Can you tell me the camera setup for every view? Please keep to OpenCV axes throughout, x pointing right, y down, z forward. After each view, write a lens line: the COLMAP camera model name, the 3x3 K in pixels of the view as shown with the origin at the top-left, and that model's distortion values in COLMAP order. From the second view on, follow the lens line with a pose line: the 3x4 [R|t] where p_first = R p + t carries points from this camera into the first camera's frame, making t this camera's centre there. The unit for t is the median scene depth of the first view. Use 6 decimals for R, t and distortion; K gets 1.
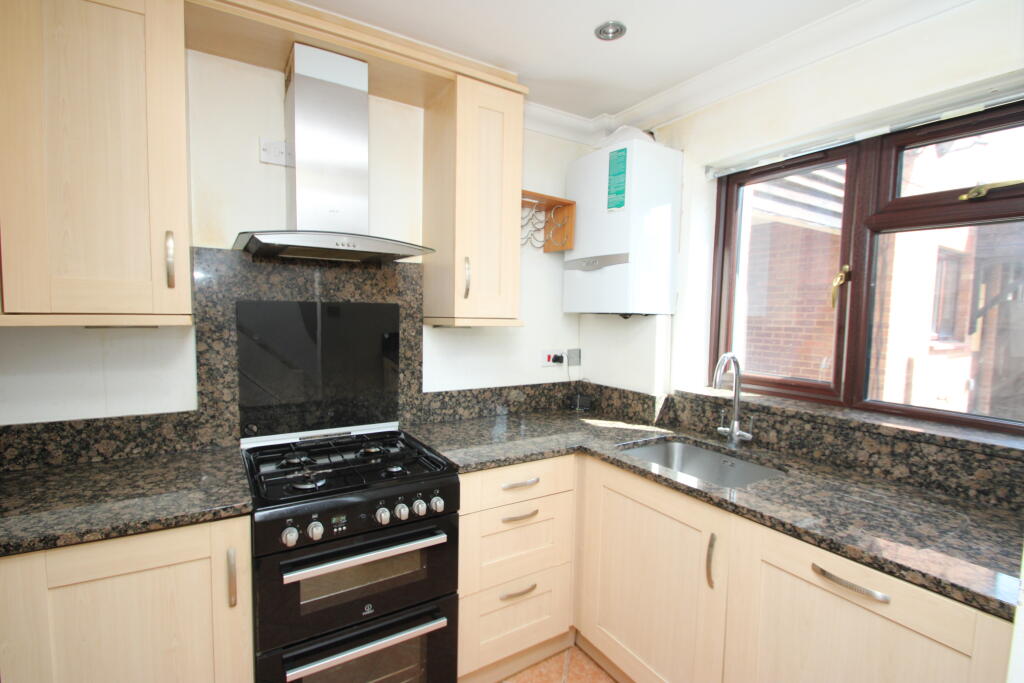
lens RADIAL K [[475.0, 0, 504.4], [0, 475.0, 344.7], [0, 0, 1]] dist [0.001552, -0.009645]
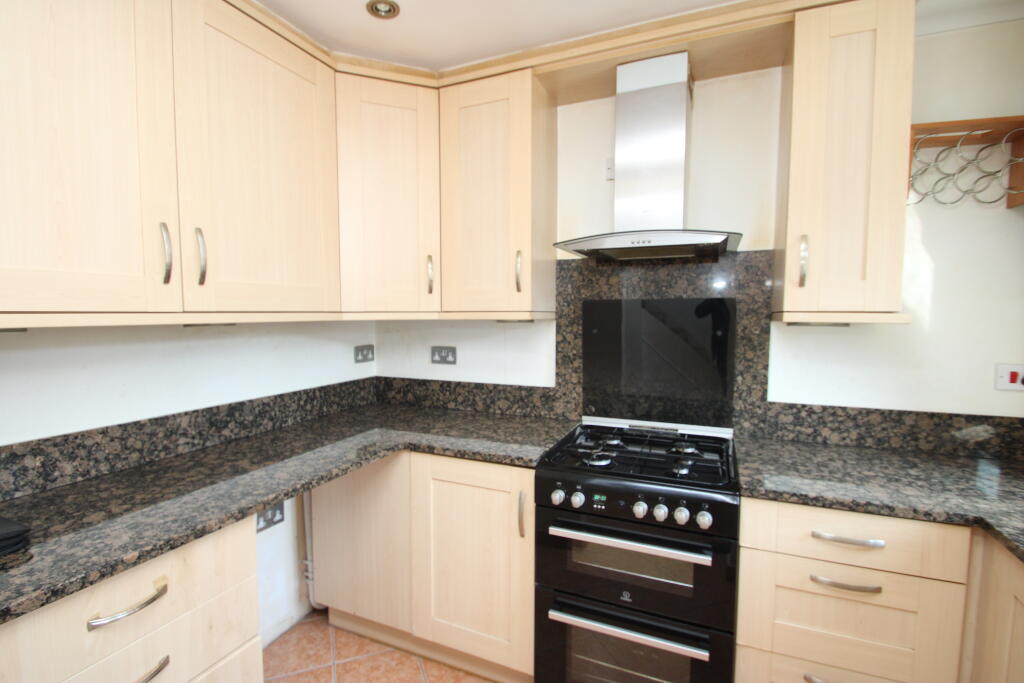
lens RADIAL K [[475.0, 0, 504.4], [0, 475.0, 344.7], [0, 0, 1]] dist [0.001552, -0.009645]
pose [[0.563785, 0.037223, -0.825083, 0.320057], [-0.045587, 0.998863, 0.013913, 0.011300], [0.824663, 0.029769, 0.564841, 0.155907]]
